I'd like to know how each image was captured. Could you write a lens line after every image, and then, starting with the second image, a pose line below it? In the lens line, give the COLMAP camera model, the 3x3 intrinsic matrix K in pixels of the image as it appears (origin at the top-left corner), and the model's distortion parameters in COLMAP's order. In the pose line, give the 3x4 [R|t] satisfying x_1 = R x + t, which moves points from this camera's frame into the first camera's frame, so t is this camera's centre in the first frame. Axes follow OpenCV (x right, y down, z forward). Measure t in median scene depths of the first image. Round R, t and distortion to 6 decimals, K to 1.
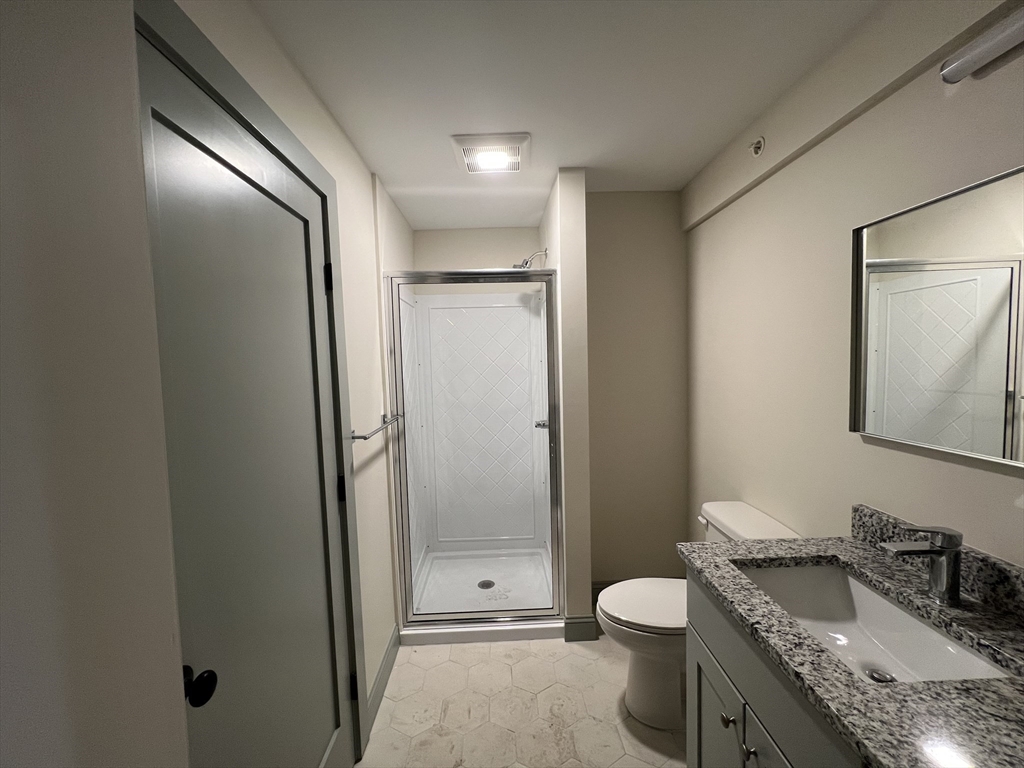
lens RADIAL K [[411.9, 0, 510.9], [0, 411.9, 383.1], [0, 0, 1]] dist [0.001111, 0.000541]
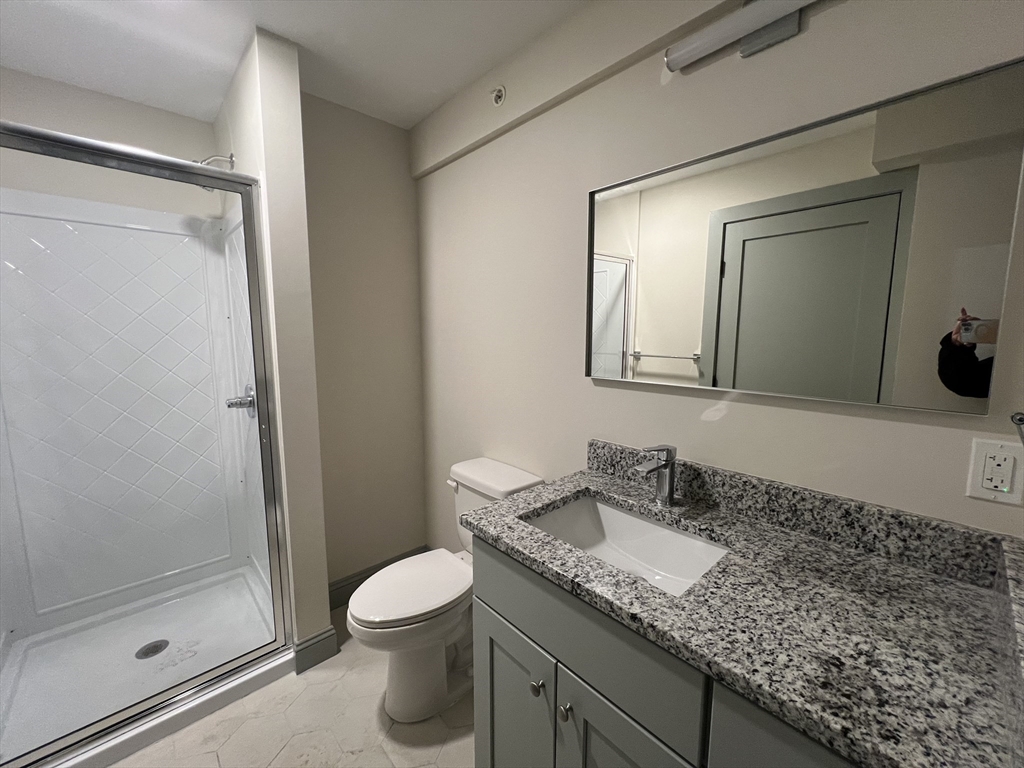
lens RADIAL K [[410.5, 0, 512.4], [0, 410.5, 382.7], [0, 0, 1]] dist [-0.002664, 0.001064]
pose [[0.755599, -0.053700, 0.652829, -0.064475], [0.017499, 0.997933, 0.061834, 0.063397], [-0.654800, -0.035298, 0.754977, 0.296580]]
